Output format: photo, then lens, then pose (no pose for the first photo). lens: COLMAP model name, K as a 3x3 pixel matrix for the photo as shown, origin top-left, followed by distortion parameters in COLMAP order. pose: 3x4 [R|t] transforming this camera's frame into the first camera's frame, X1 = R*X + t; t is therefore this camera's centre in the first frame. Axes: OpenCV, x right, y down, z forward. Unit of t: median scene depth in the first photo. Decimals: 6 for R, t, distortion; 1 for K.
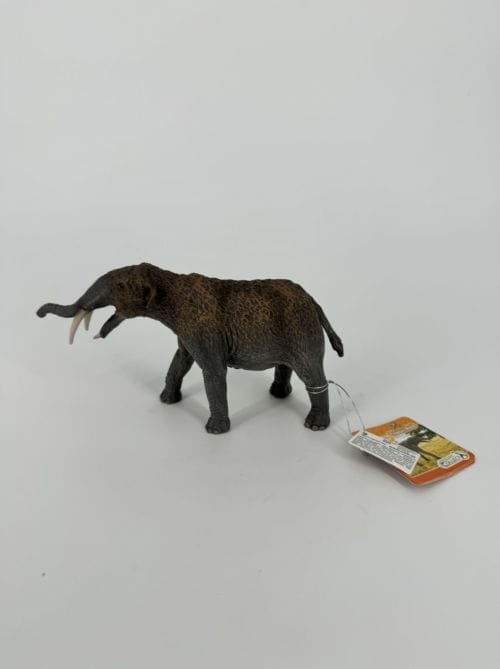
lens RADIAL K [[468.0, 0, 250.0], [0, 468.0, 334.5], [0, 0, 1]] dist [0.051940, -0.001399]
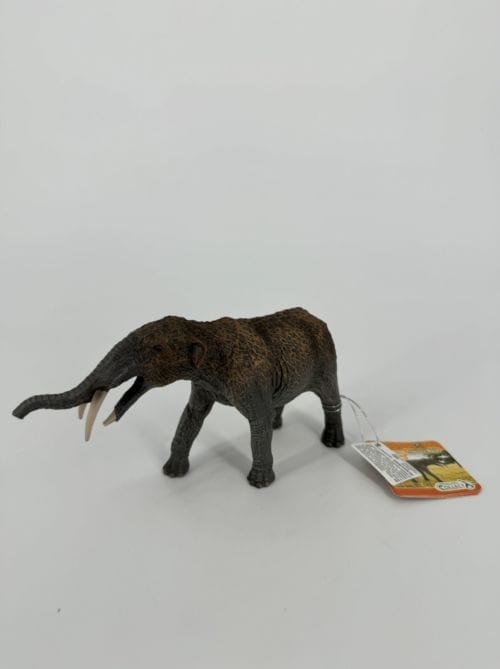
lens RADIAL K [[468.0, 0, 250.0], [0, 468.0, 334.5], [0, 0, 1]] dist [0.051940, -0.001399]
pose [[0.827196, -0.200250, 0.525021, -0.552320], [0.226376, 0.973927, 0.014802, -0.101015], [-0.514296, 0.106608, 0.850961, 0.223654]]
